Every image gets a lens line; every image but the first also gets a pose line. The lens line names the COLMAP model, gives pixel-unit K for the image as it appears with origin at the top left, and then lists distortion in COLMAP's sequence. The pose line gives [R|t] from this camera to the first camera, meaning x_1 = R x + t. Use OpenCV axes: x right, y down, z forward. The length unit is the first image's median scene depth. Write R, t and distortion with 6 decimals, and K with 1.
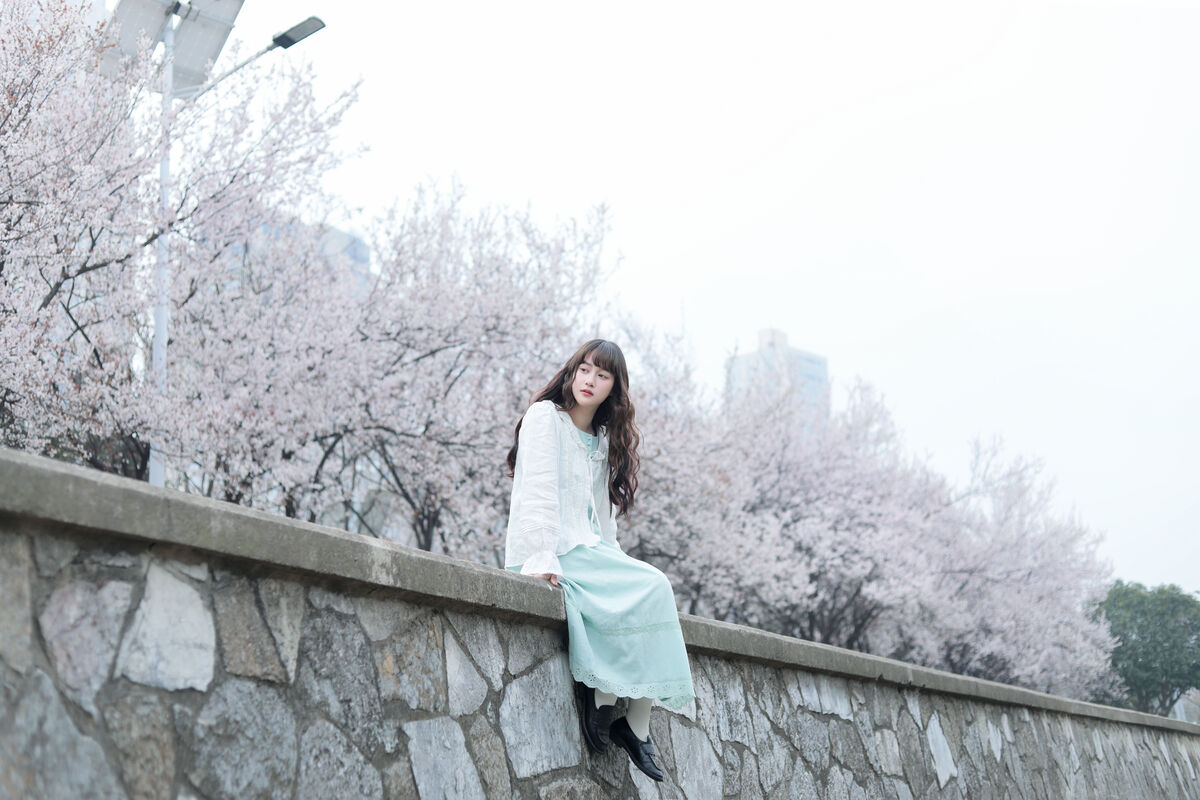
lens RADIAL K [[2110.1, 0, 600.0], [0, 2110.1, 400.0], [0, 0, 1]] dist [-0.025612, -0.152089]
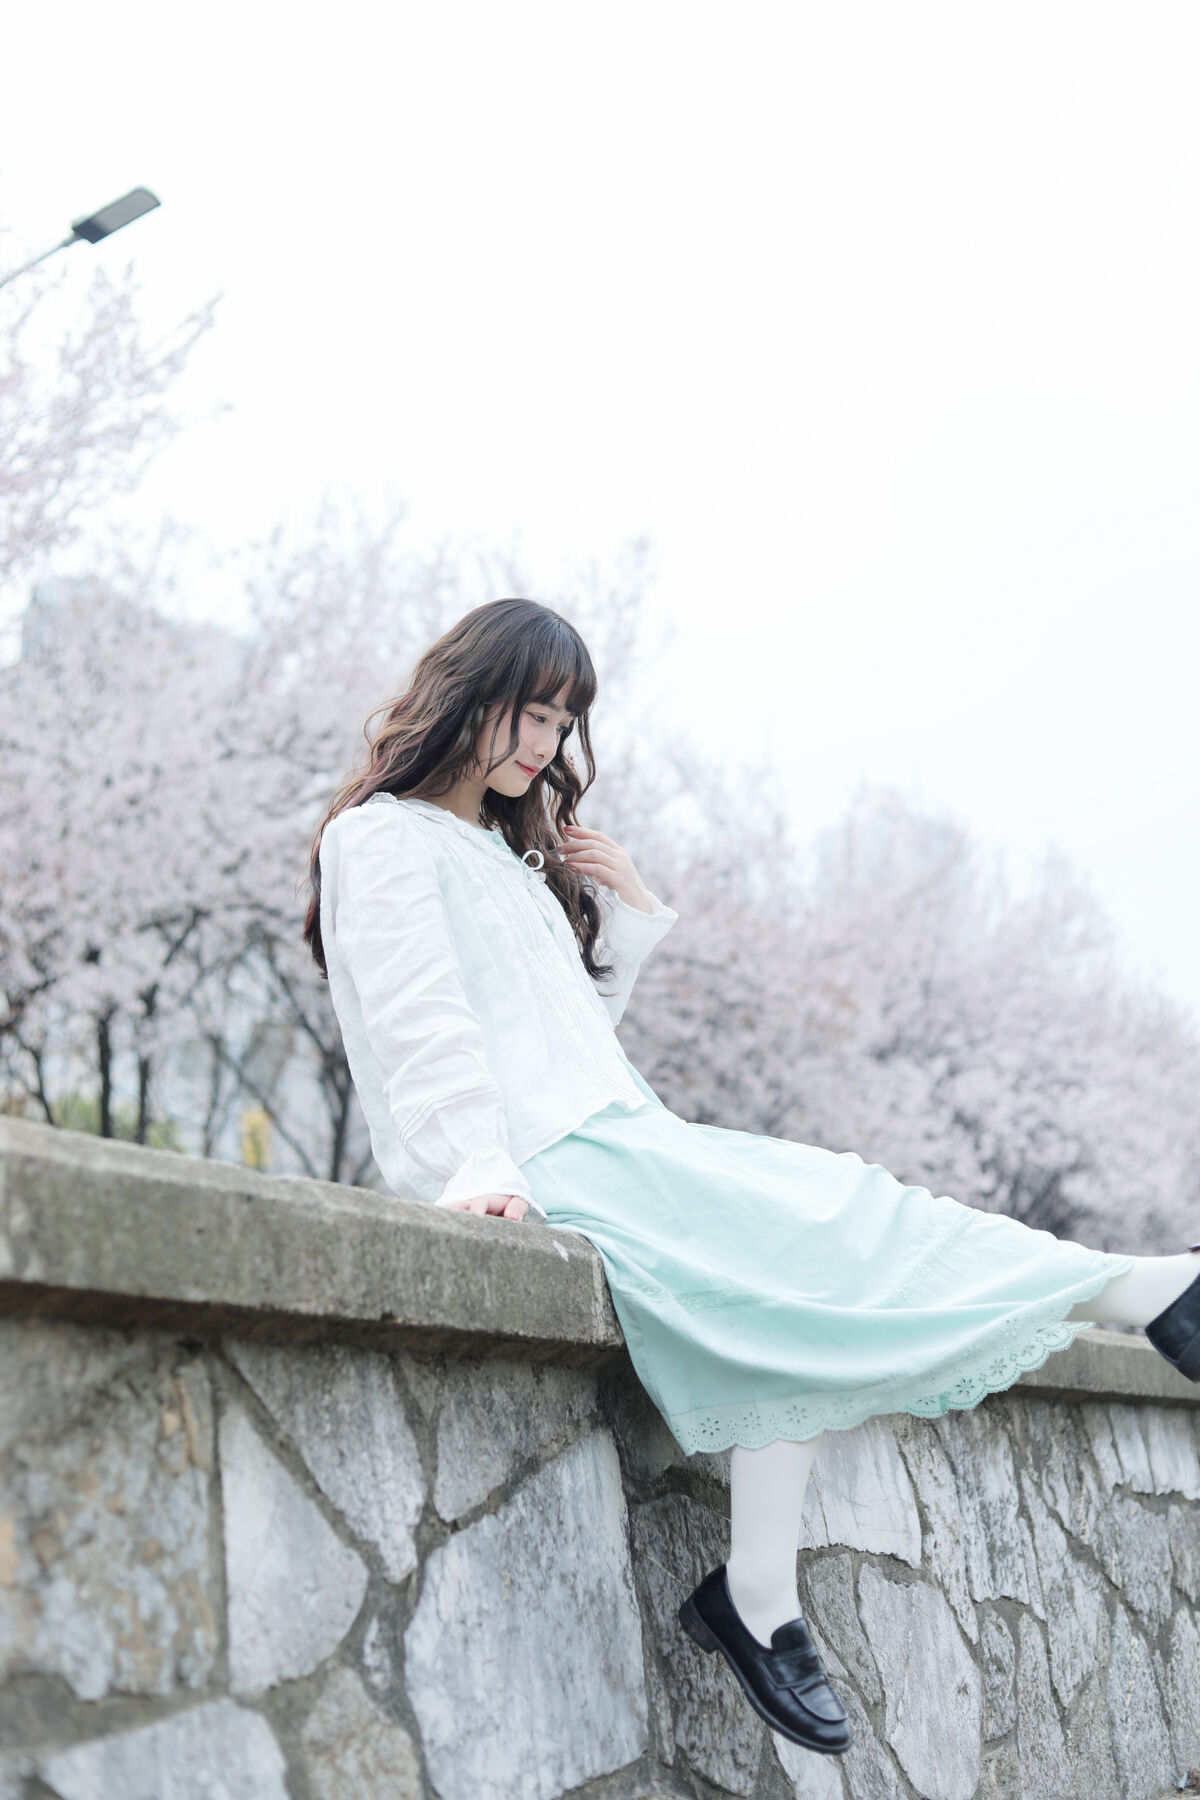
lens RADIAL K [[3165.1, 0, 600.0], [0, 3165.1, 900.0], [0, 0, 1]] dist [-0.025612, -0.152089]
pose [[0.999959, 0.004907, -0.007573, -0.010456], [-0.004891, 0.999986, 0.002038, 0.023178], [0.007582, -0.002001, 0.999969, 0.366157]]
